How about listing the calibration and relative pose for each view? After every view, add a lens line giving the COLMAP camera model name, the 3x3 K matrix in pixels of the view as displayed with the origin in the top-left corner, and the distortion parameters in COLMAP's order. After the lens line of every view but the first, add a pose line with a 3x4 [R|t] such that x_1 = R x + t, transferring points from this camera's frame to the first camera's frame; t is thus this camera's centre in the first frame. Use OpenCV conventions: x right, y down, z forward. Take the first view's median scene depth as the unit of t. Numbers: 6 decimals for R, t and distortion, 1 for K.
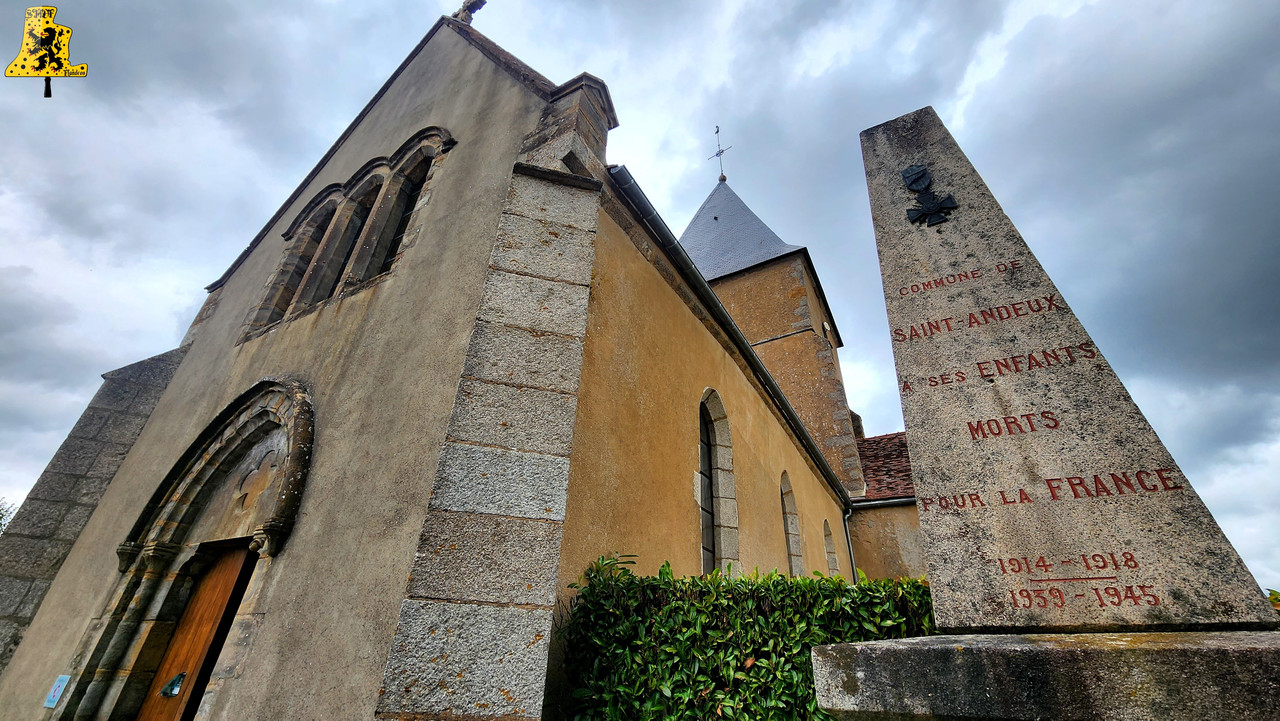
lens RADIAL K [[526.8, 0, 639.8], [0, 526.8, 351.3], [0, 0, 1]] dist [0.000300, -0.000395]
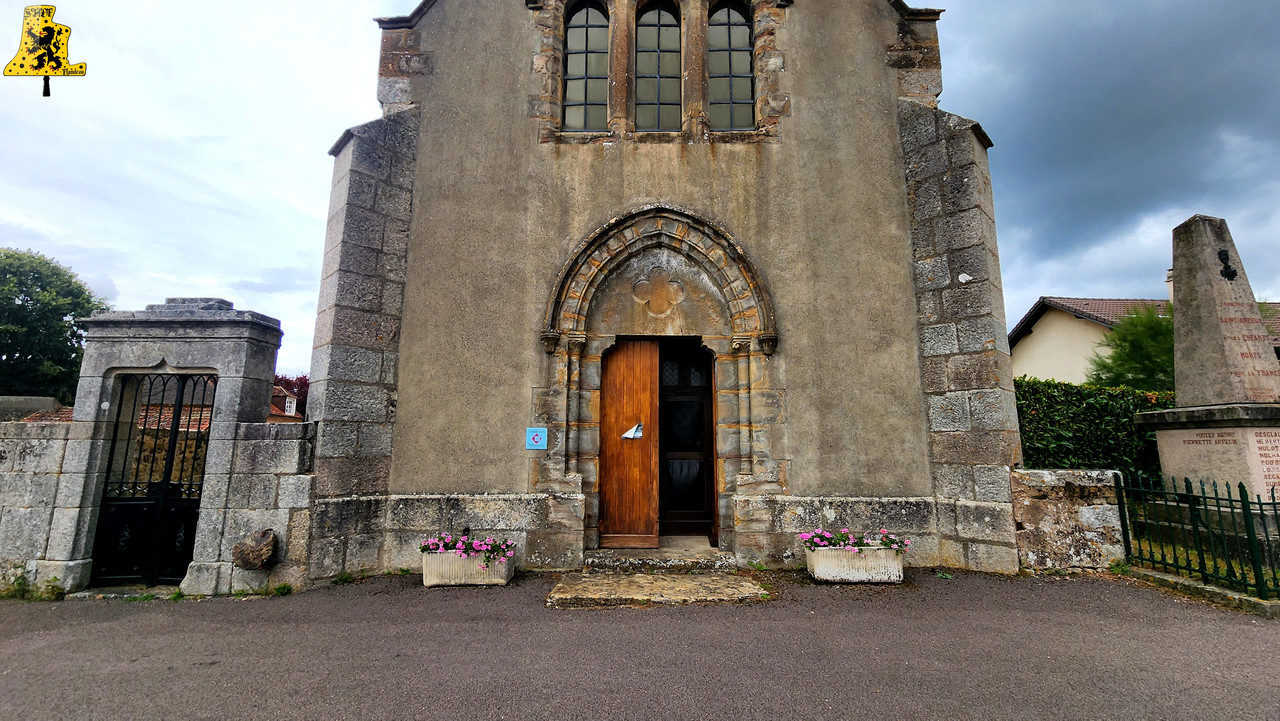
lens RADIAL K [[526.8, 0, 639.8], [0, 526.8, 351.3], [0, 0, 1]] dist [0.000300, -0.000395]
pose [[0.877505, 0.048162, 0.477142, -1.878770], [-0.233334, 0.912113, 0.337053, -0.051324], [-0.418975, -0.407099, 0.811622, -0.082397]]
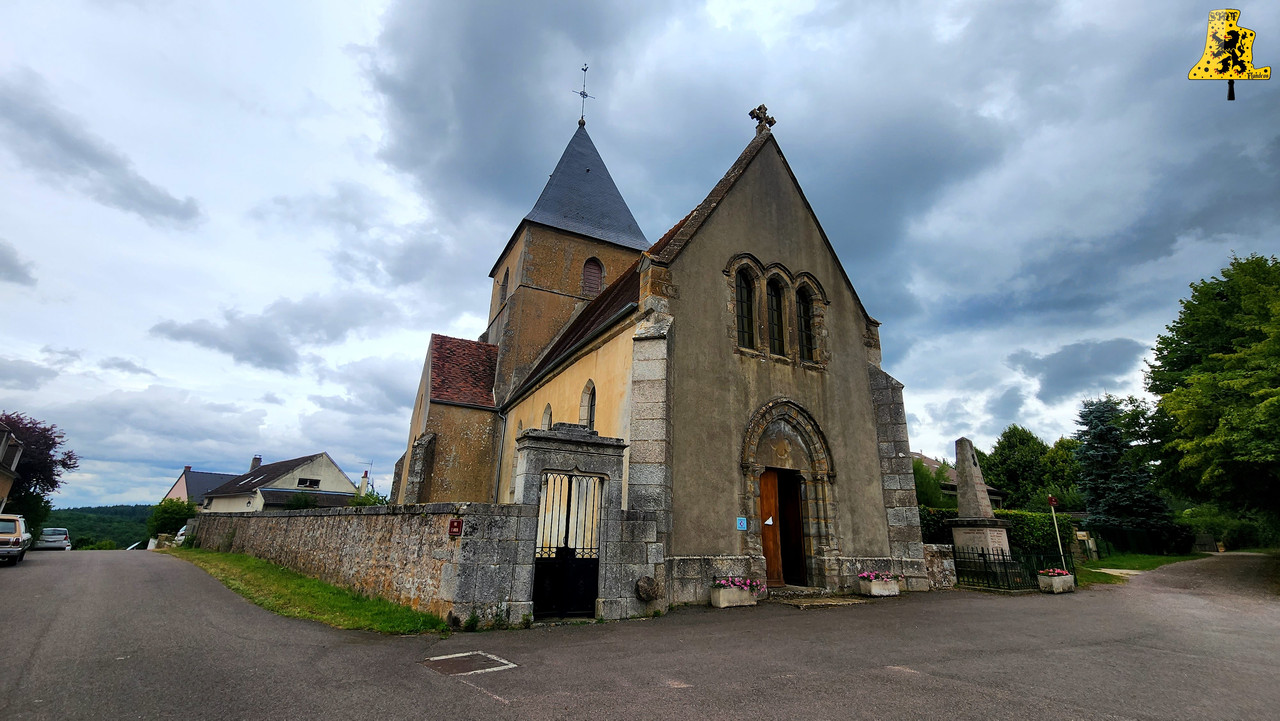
lens RADIAL K [[526.8, 0, 639.8], [0, 526.8, 351.3], [0, 0, 1]] dist [0.000300, -0.000395]
pose [[0.535909, 0.249486, 0.806572, -4.230074], [-0.461464, 0.886568, 0.032379, 0.131309], [-0.707002, -0.389556, 0.590249, 0.303221]]
